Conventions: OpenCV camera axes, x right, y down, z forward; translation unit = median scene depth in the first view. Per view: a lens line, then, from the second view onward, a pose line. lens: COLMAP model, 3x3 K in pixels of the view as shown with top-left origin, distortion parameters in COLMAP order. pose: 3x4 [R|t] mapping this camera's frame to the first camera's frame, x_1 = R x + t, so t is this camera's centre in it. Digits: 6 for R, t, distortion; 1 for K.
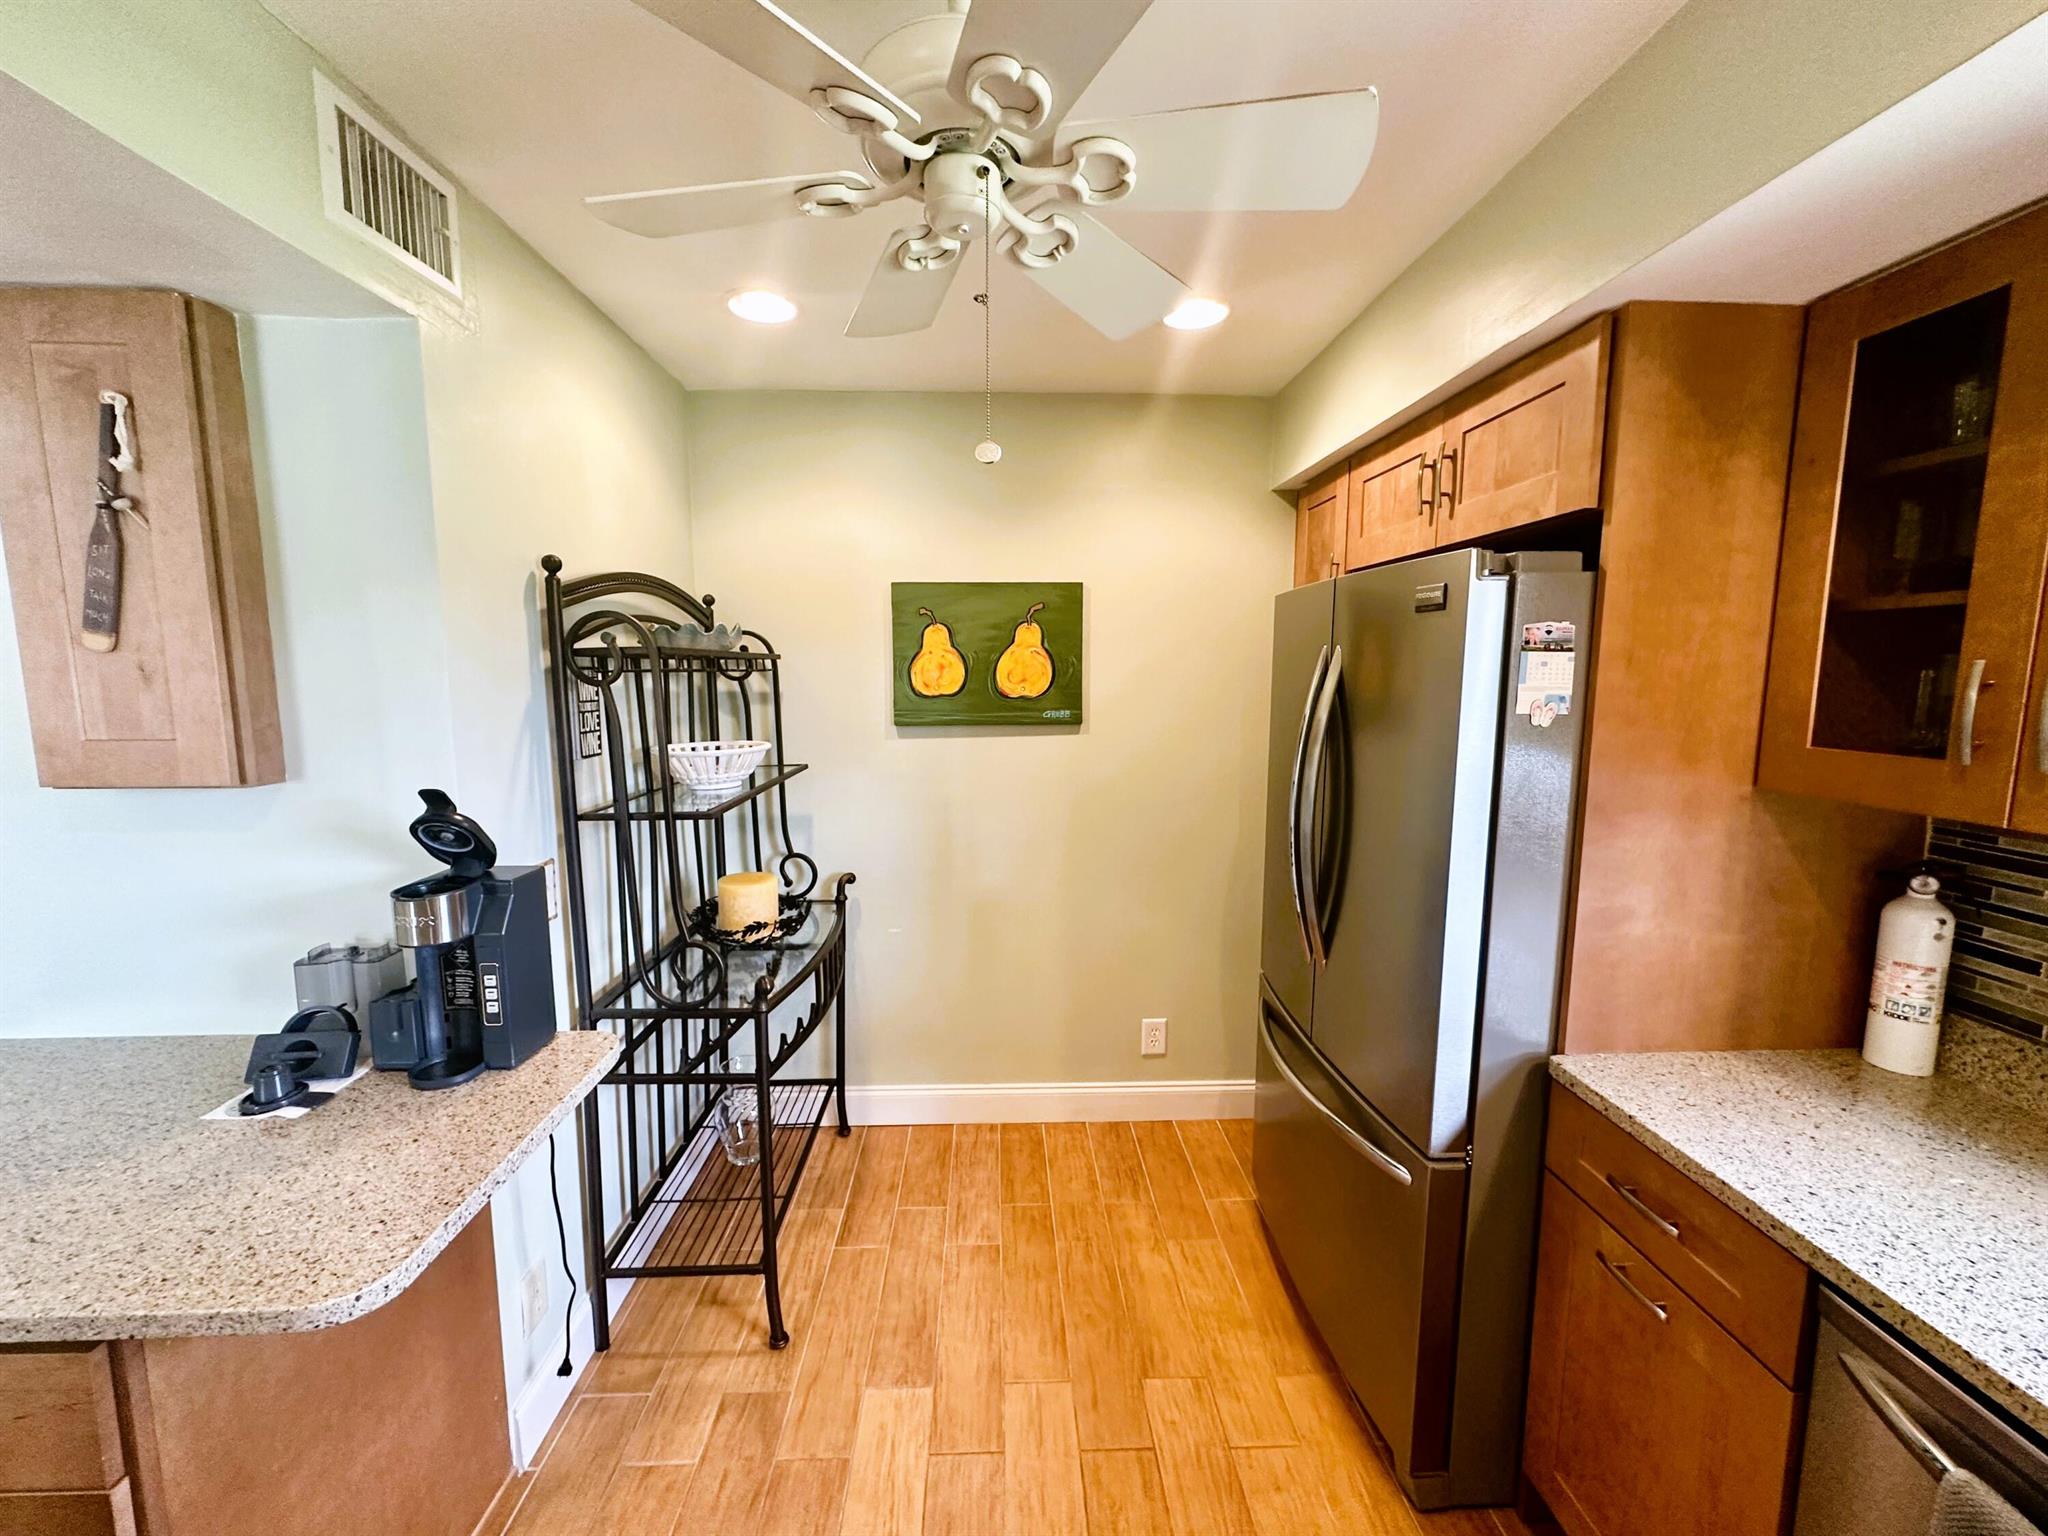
lens RADIAL K [[821.3, 0, 1026.5], [0, 821.3, 768.7], [0, 0, 1]] dist [-0.006130, 0.001054]
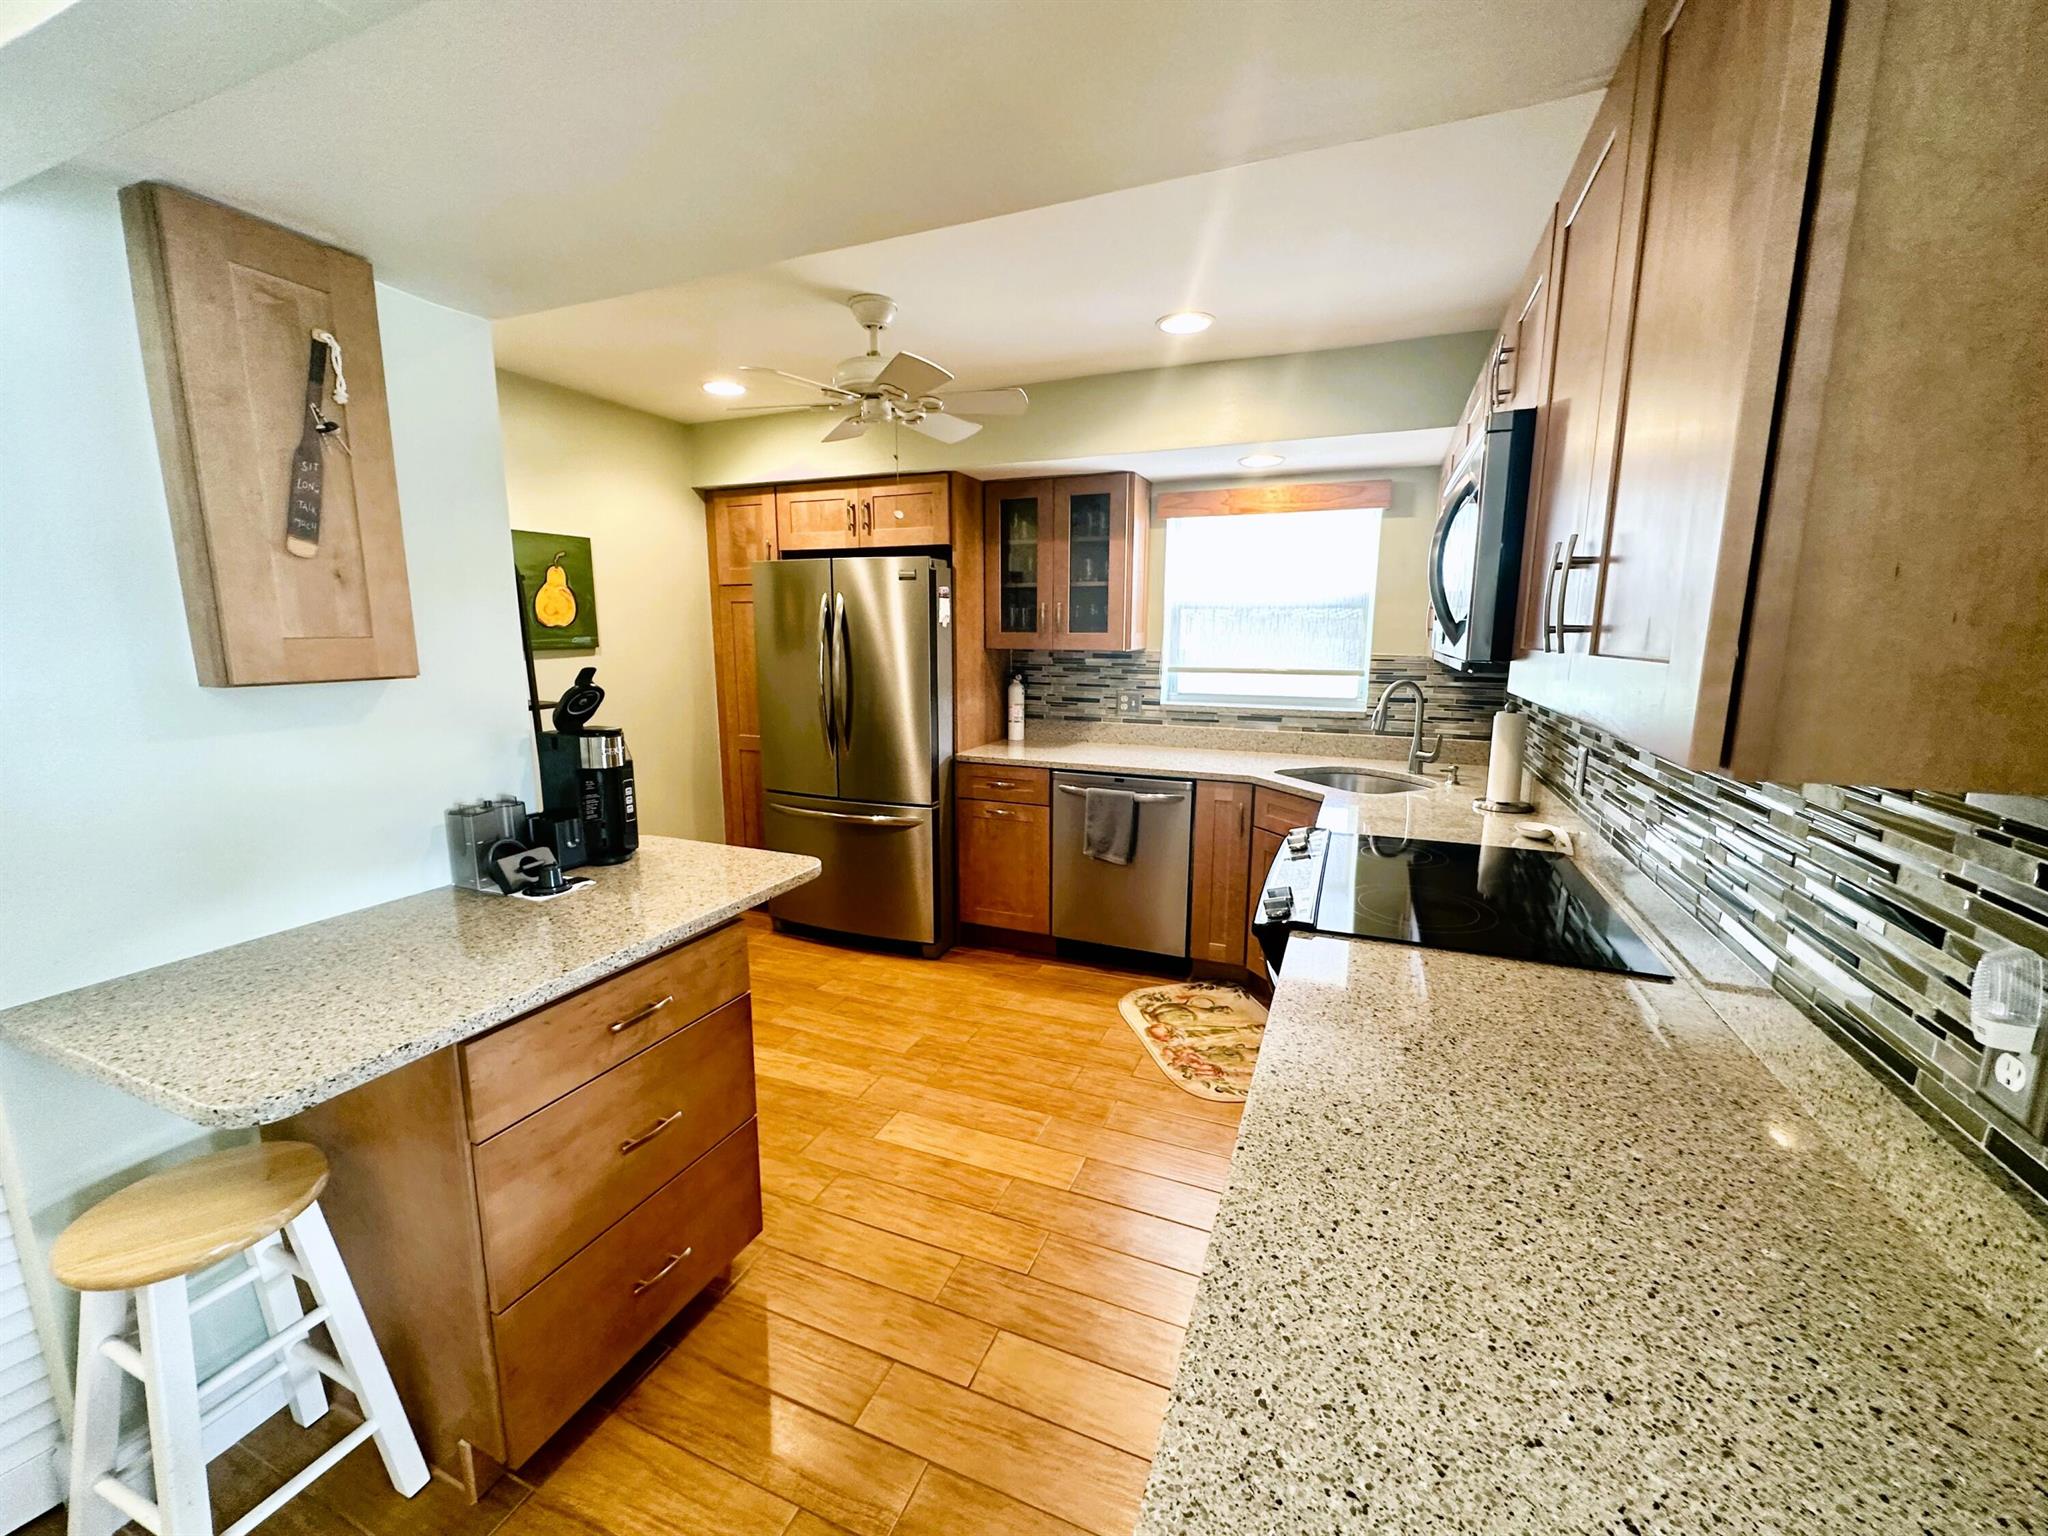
lens RADIAL K [[821.3, 0, 1019.3], [0, 821.3, 774.3], [0, 0, 1]] dist [-0.006130, 0.001054]
pose [[0.425867, -0.159222, 0.890666, -1.701985], [0.107687, 0.986317, 0.124831, 0.111132], [-0.898355, 0.042752, 0.437186, -0.342907]]
